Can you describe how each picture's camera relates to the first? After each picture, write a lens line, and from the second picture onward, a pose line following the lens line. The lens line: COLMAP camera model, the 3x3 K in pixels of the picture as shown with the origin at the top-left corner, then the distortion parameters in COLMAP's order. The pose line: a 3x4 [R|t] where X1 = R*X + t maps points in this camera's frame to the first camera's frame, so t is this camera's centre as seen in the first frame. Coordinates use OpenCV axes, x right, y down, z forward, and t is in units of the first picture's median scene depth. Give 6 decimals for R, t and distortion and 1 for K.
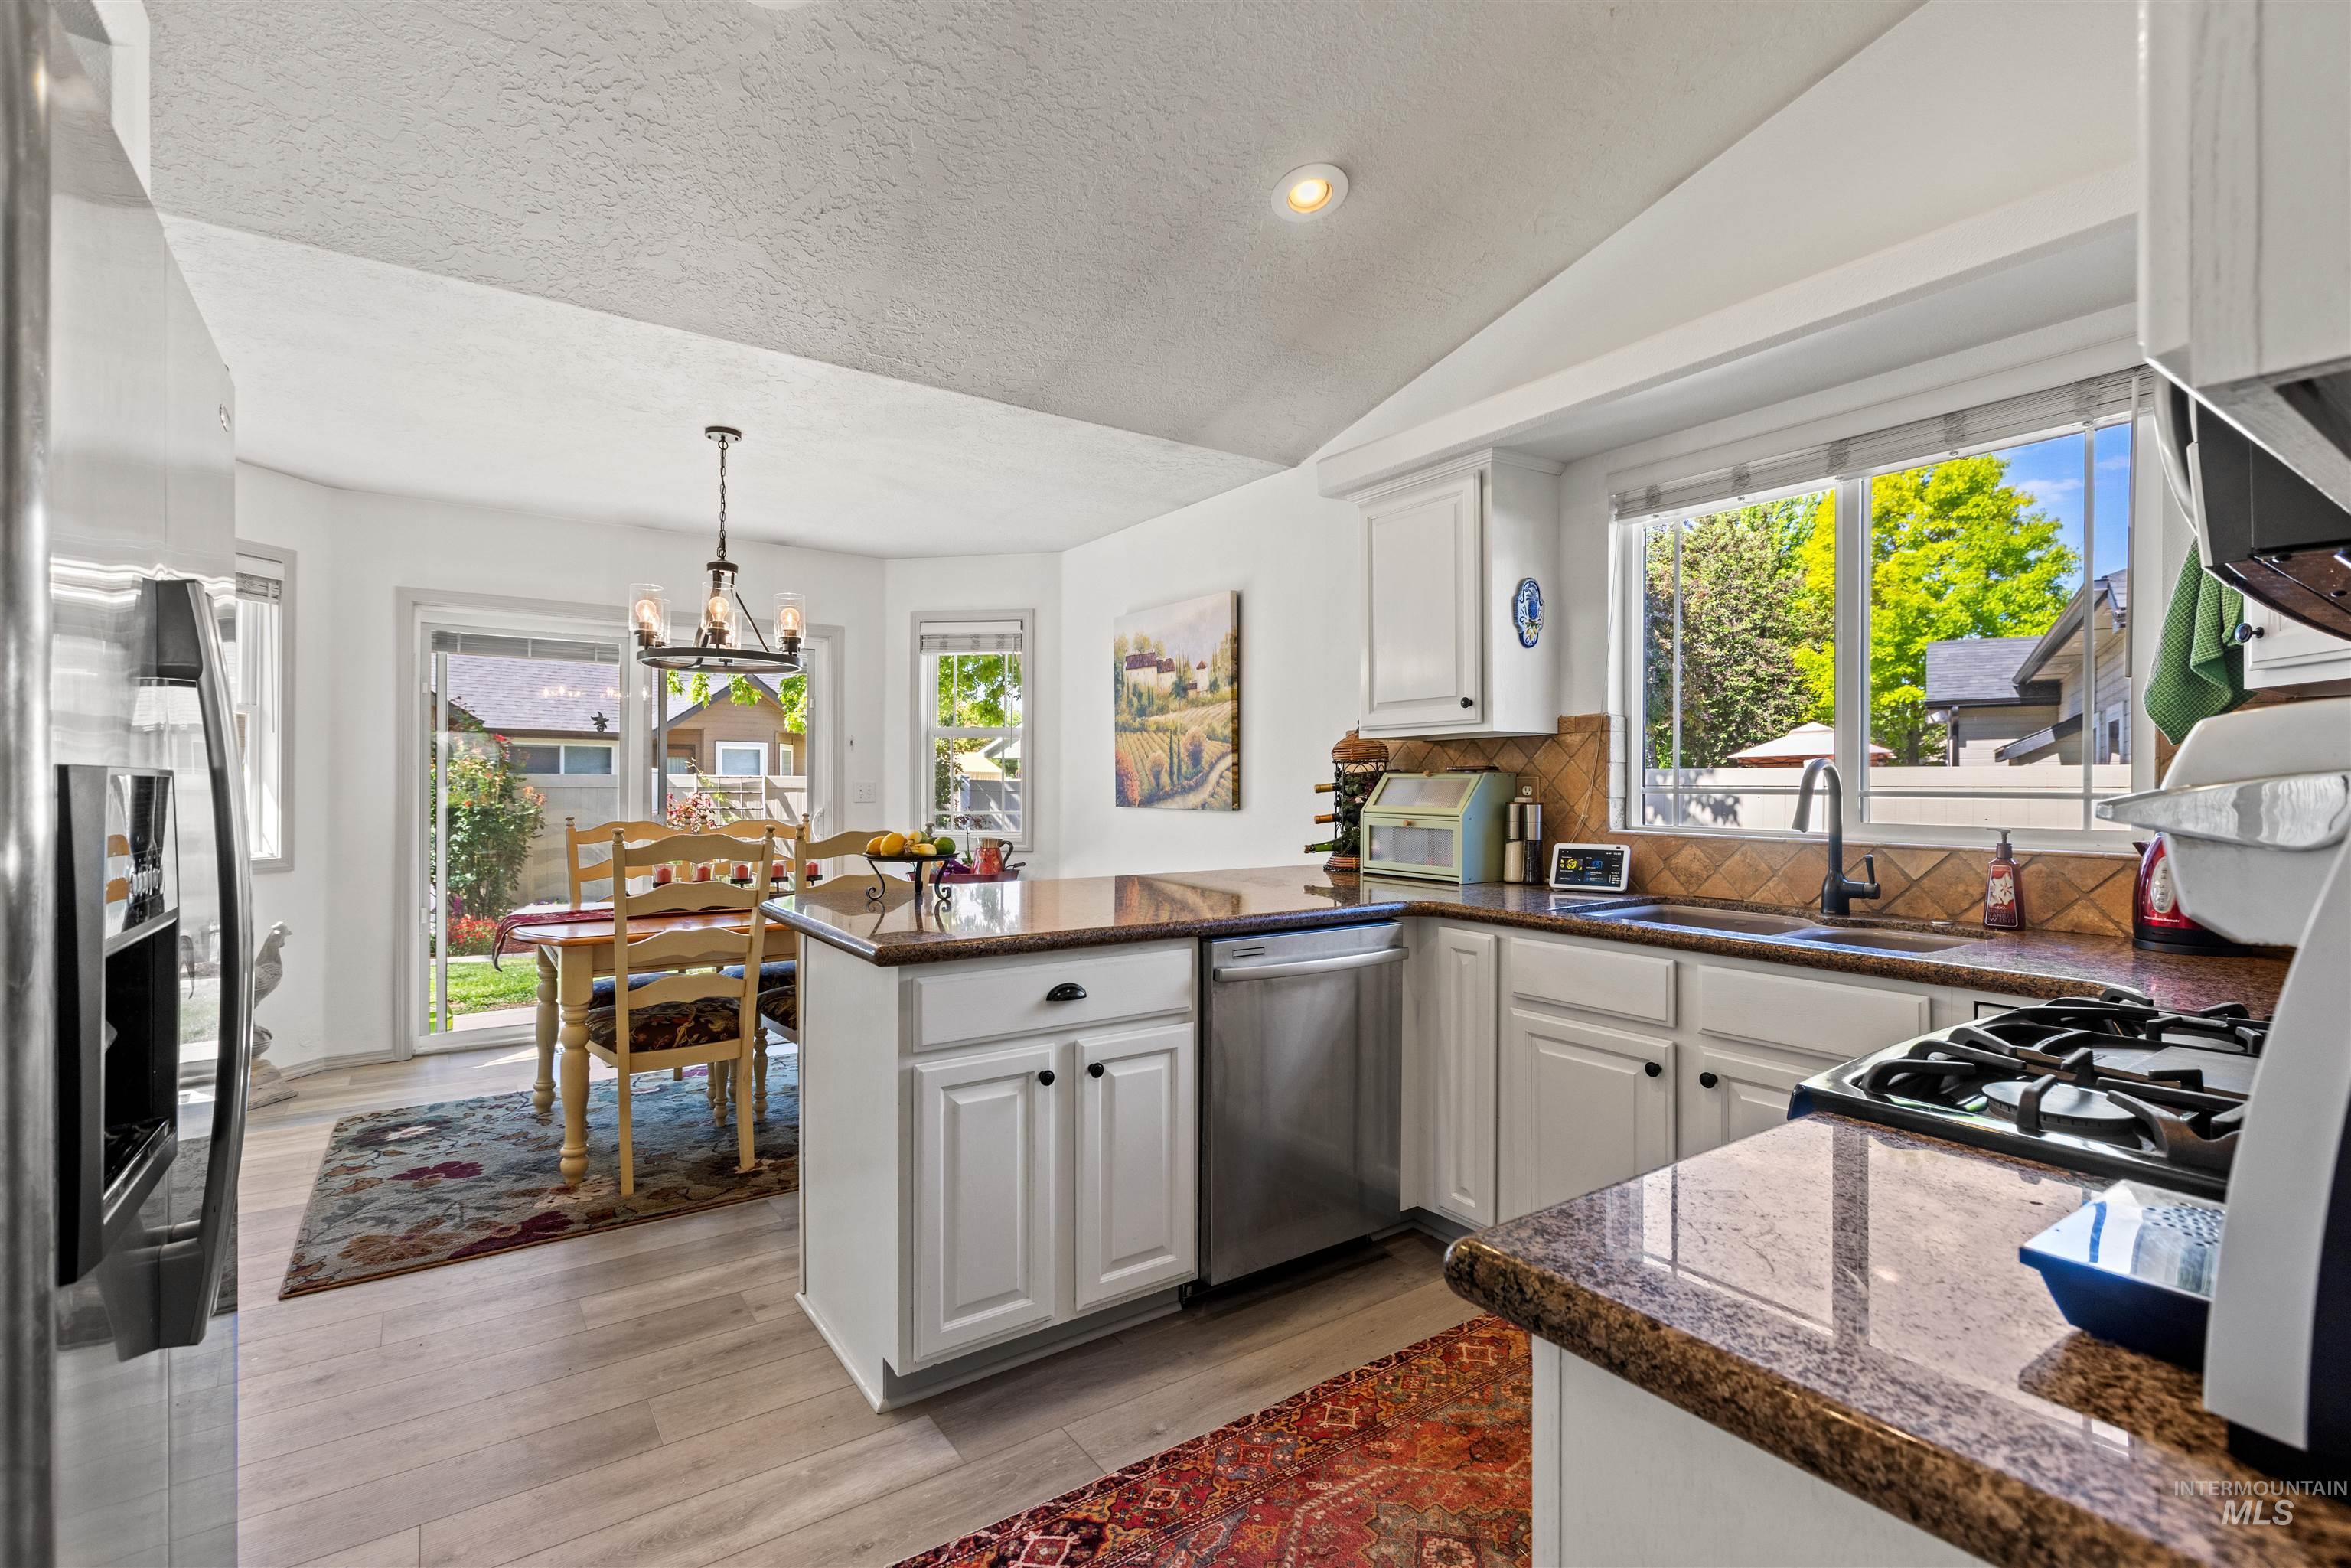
lens RADIAL K [[1063.9, 0, 1177.0], [0, 1063.9, 784.3], [0, 0, 1]] dist [-0.001105, -0.000817]
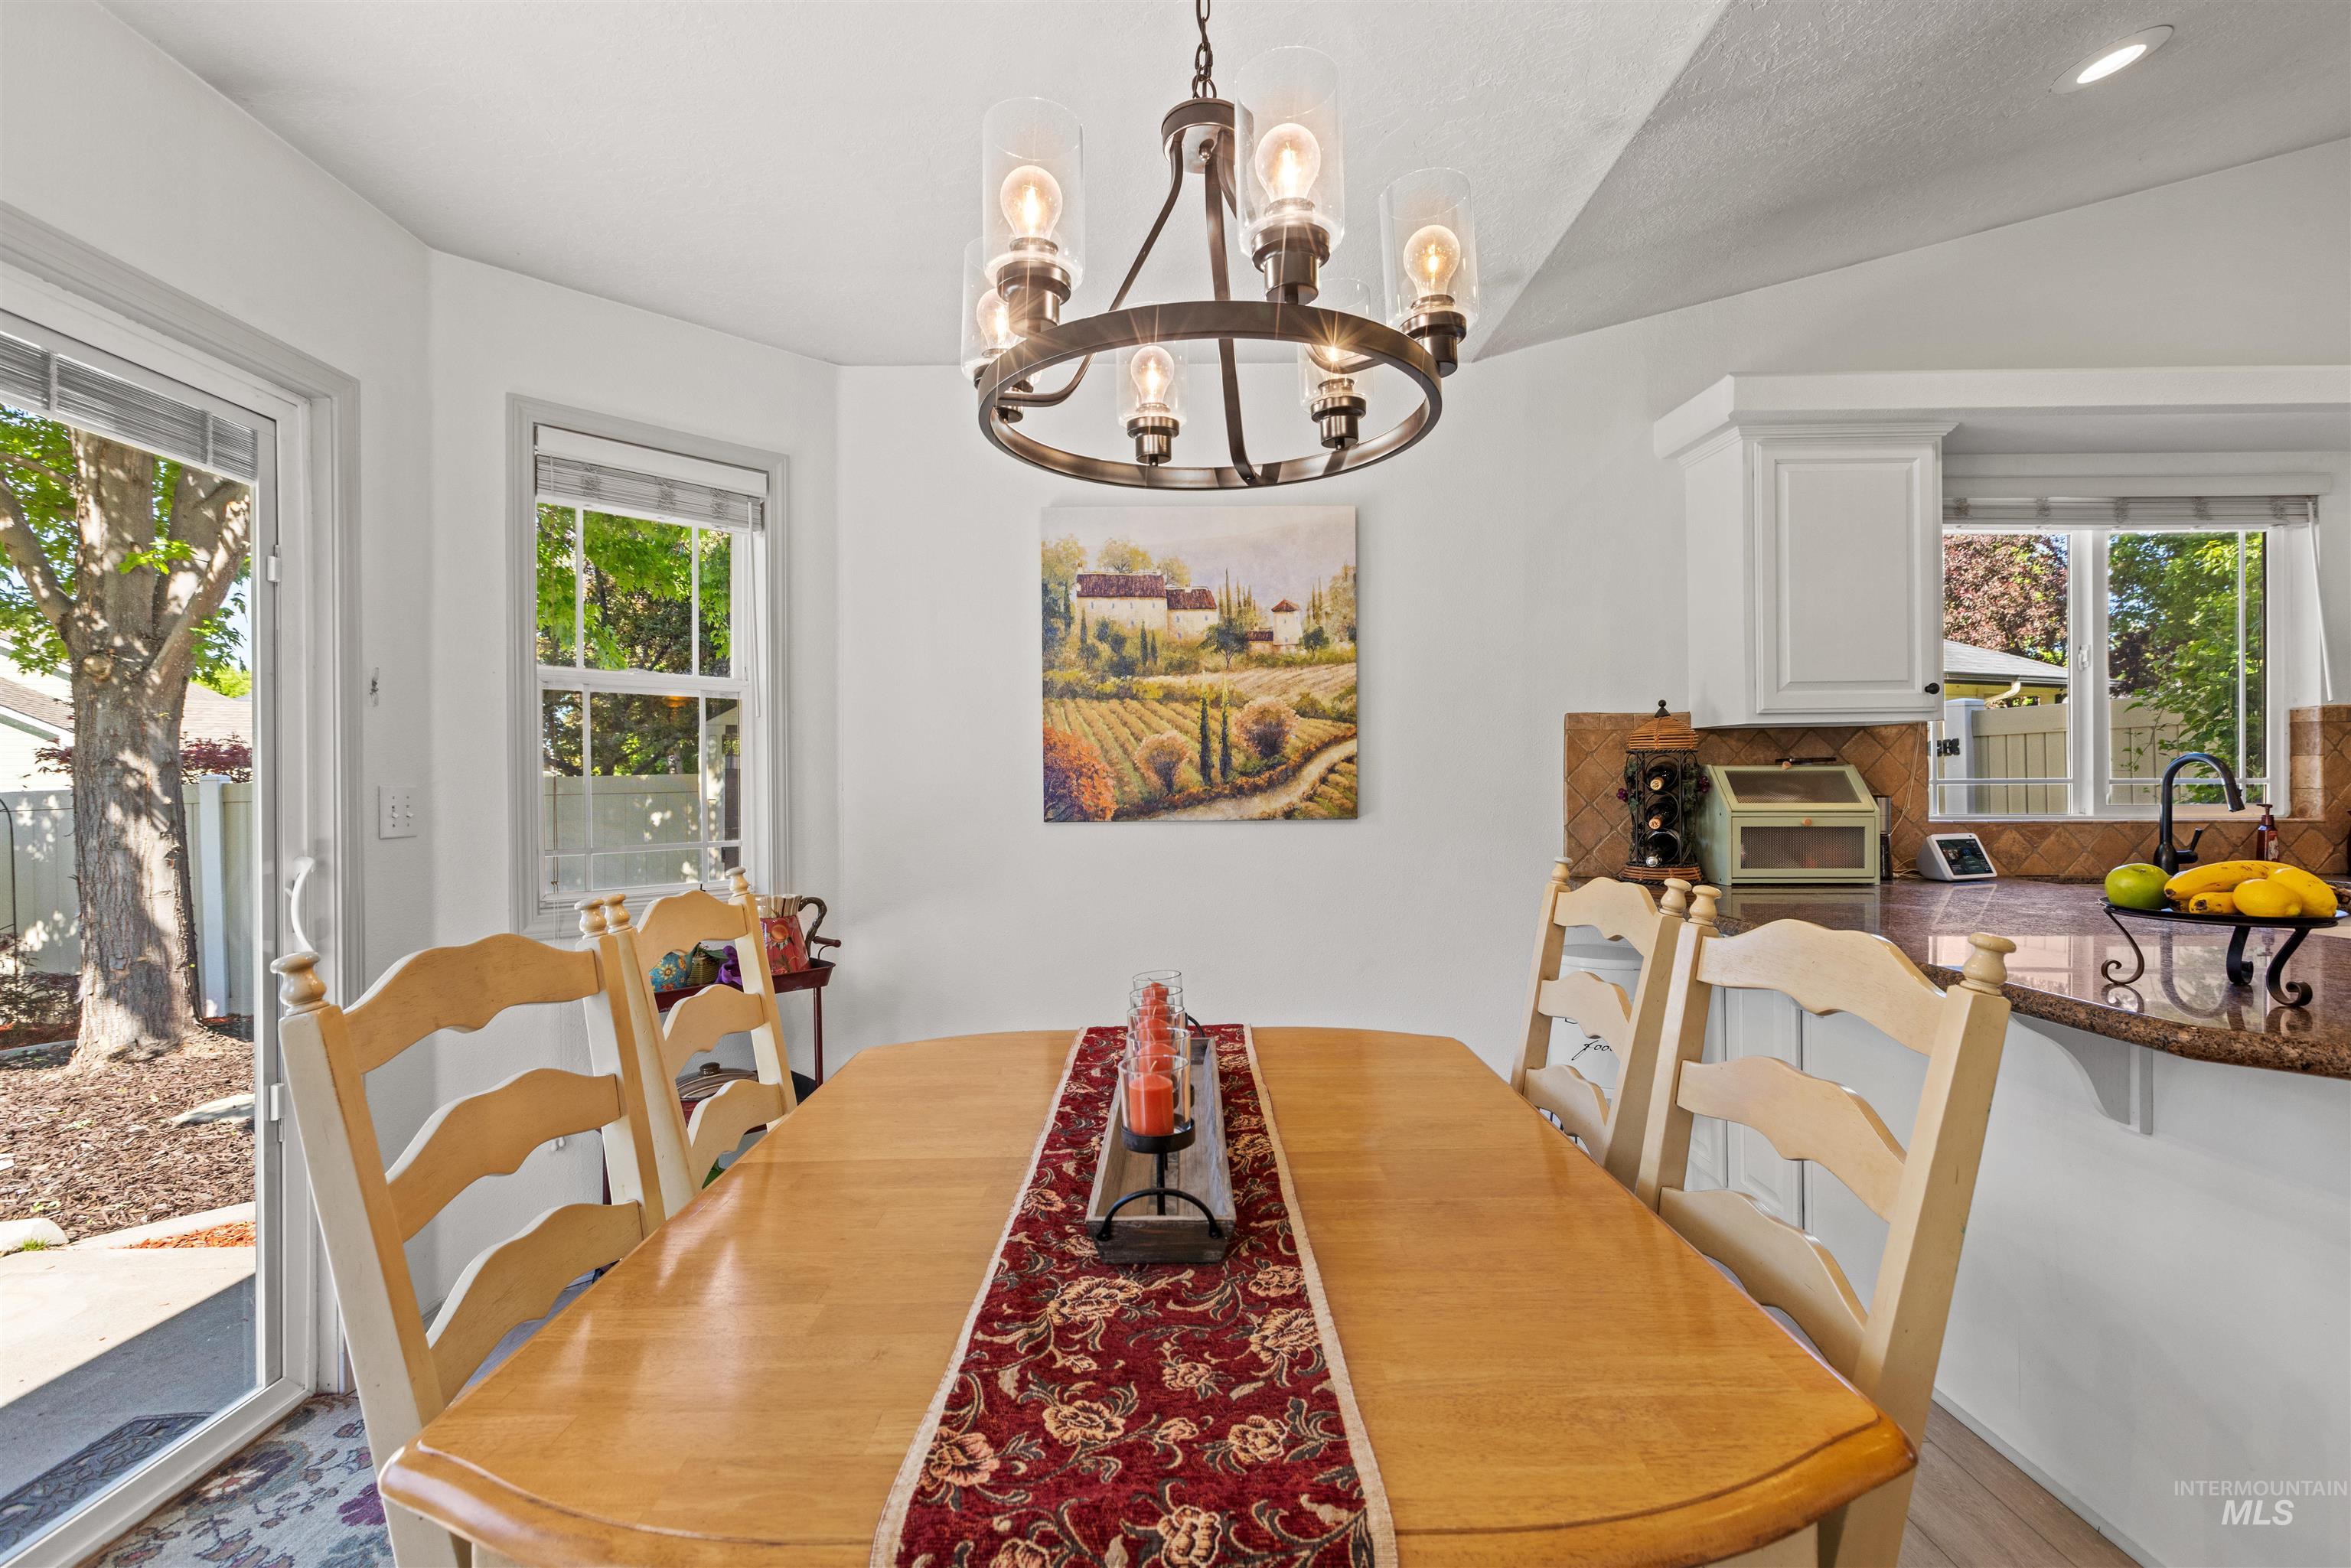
lens RADIAL K [[1063.9, 0, 1178.5], [0, 1063.9, 778.0], [0, 0, 1]] dist [-0.001105, -0.000817]
pose [[0.567264, -0.005011, 0.823521, -0.548268], [0.009791, 0.999952, -0.000660, -0.002789], [-0.823478, 0.008438, 0.567286, 0.643662]]
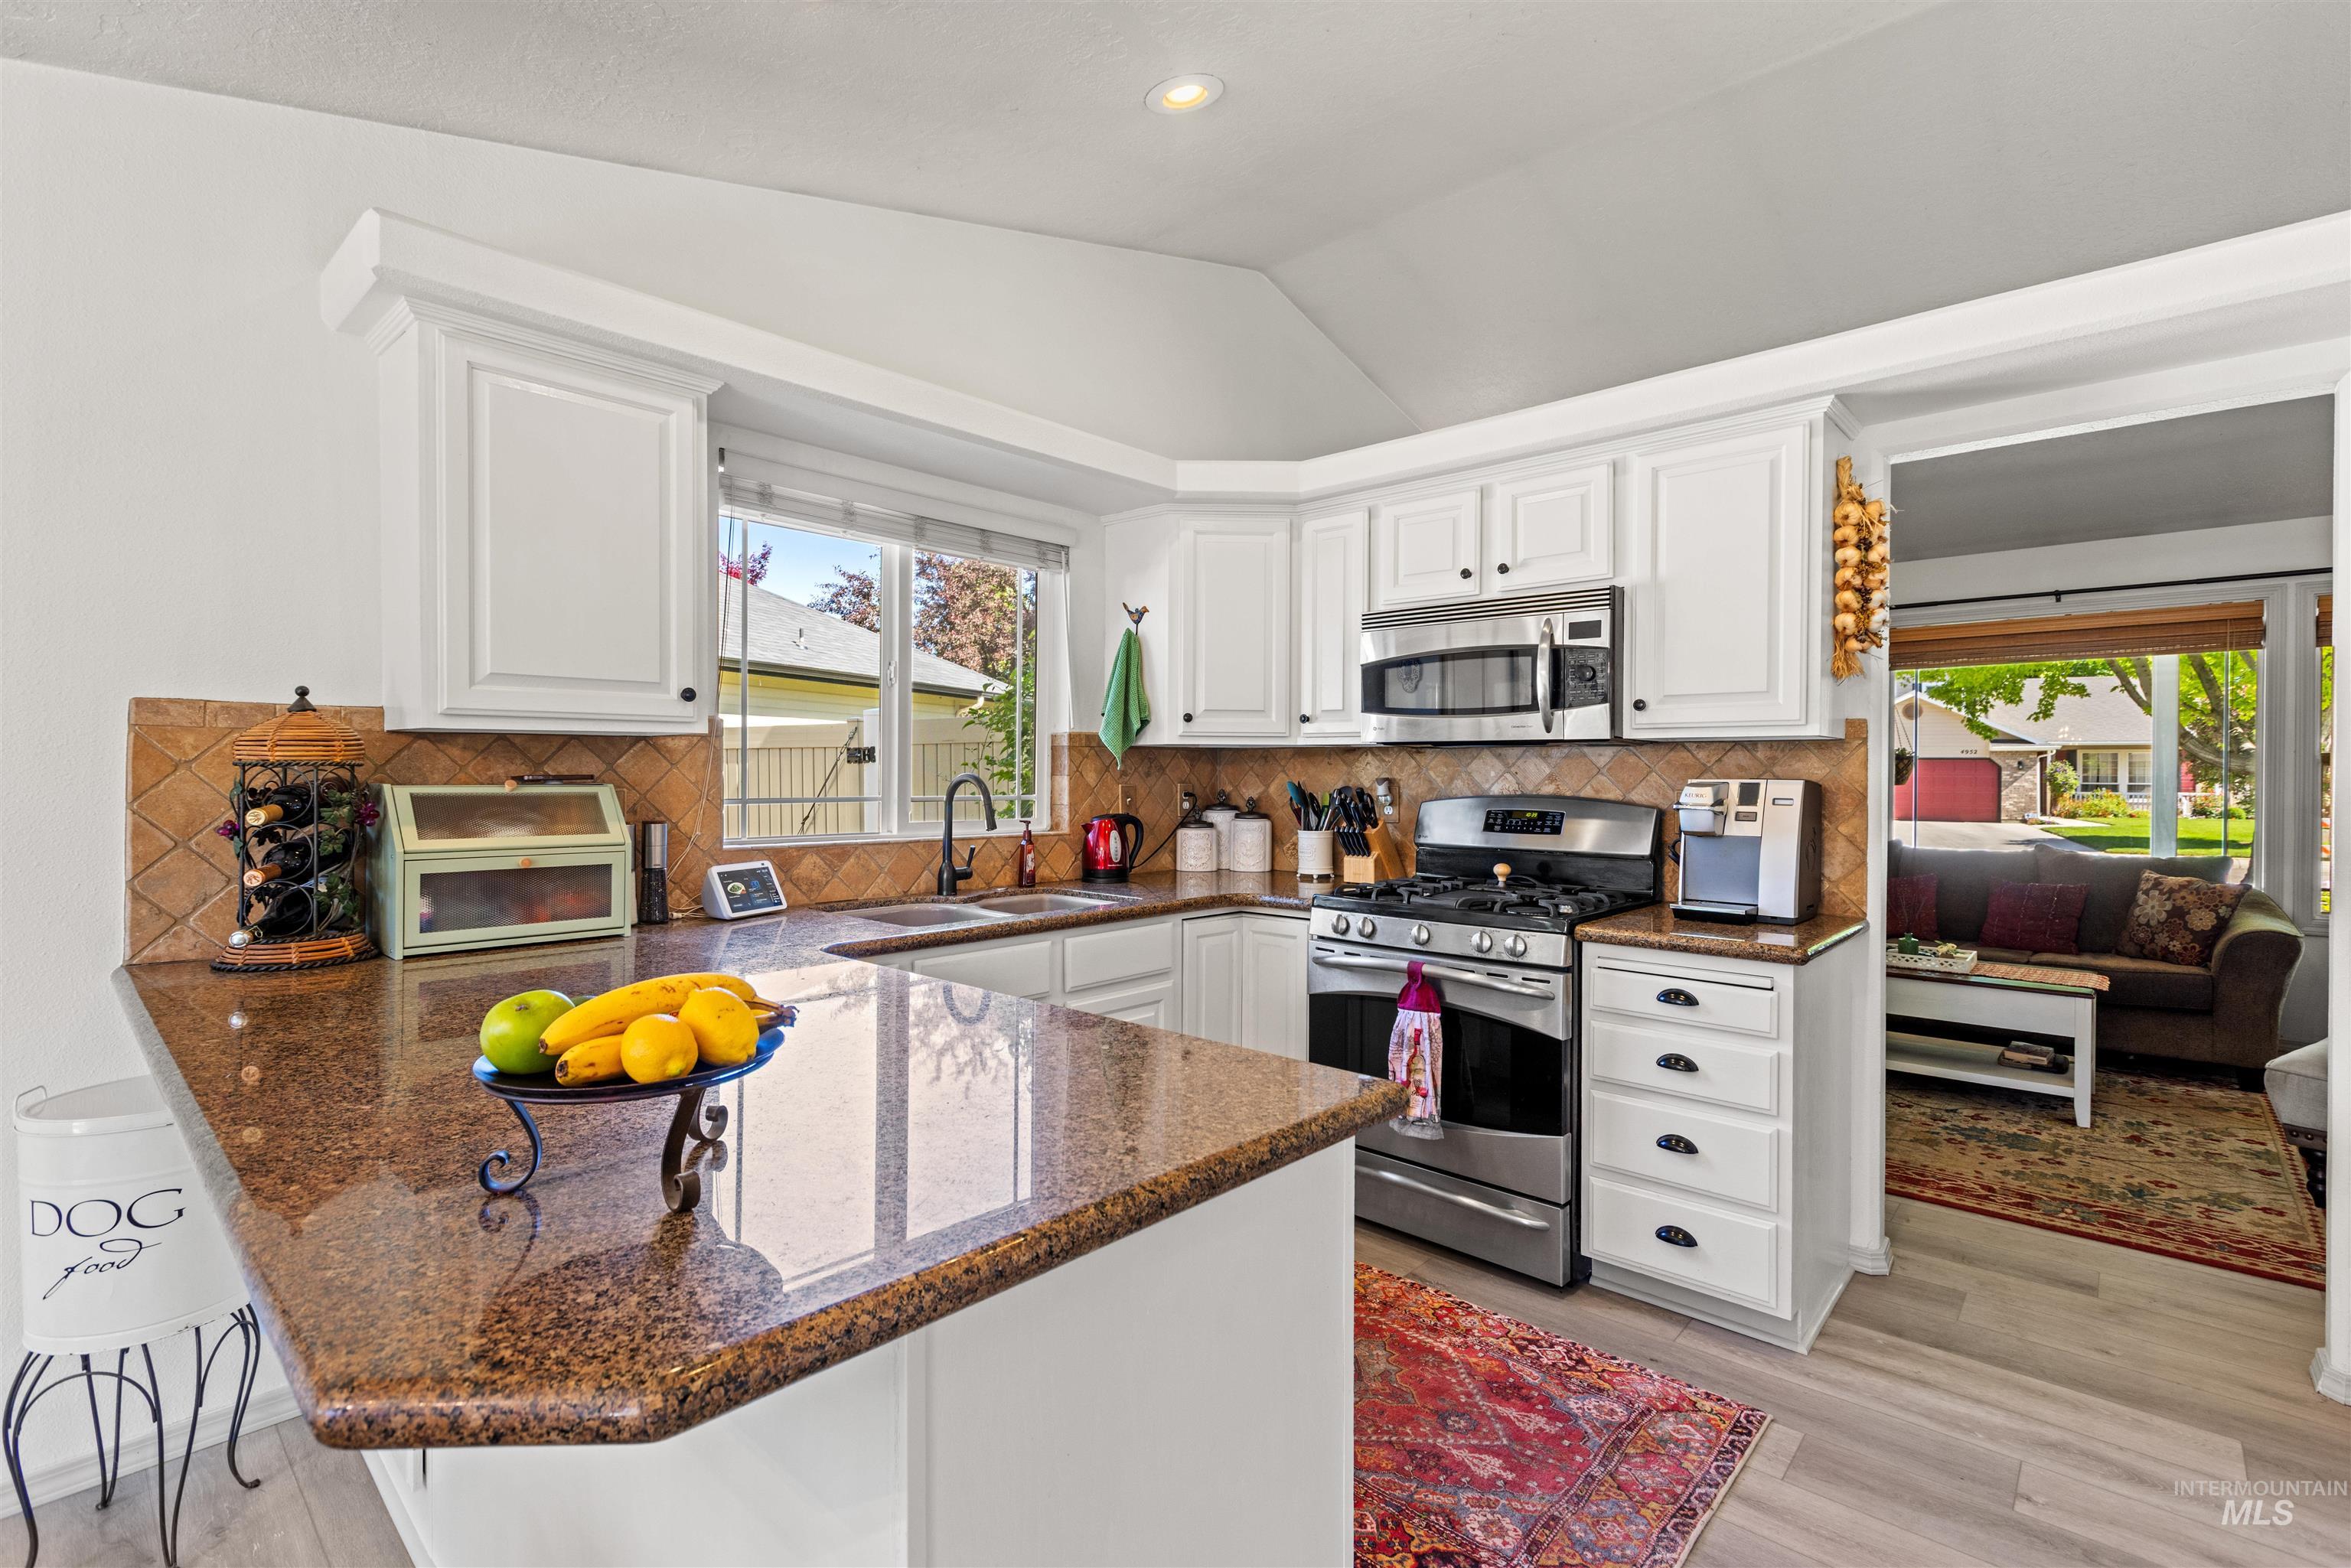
lens RADIAL K [[1063.9, 0, 1192.7], [0, 1063.9, 773.8], [0, 0, 1]] dist [-0.001105, -0.000817]
pose [[-0.233189, -0.005146, 0.972418, -0.353870], [-0.003590, 0.999984, 0.004431, -0.015288], [-0.972425, -0.002458, -0.233204, 0.522743]]
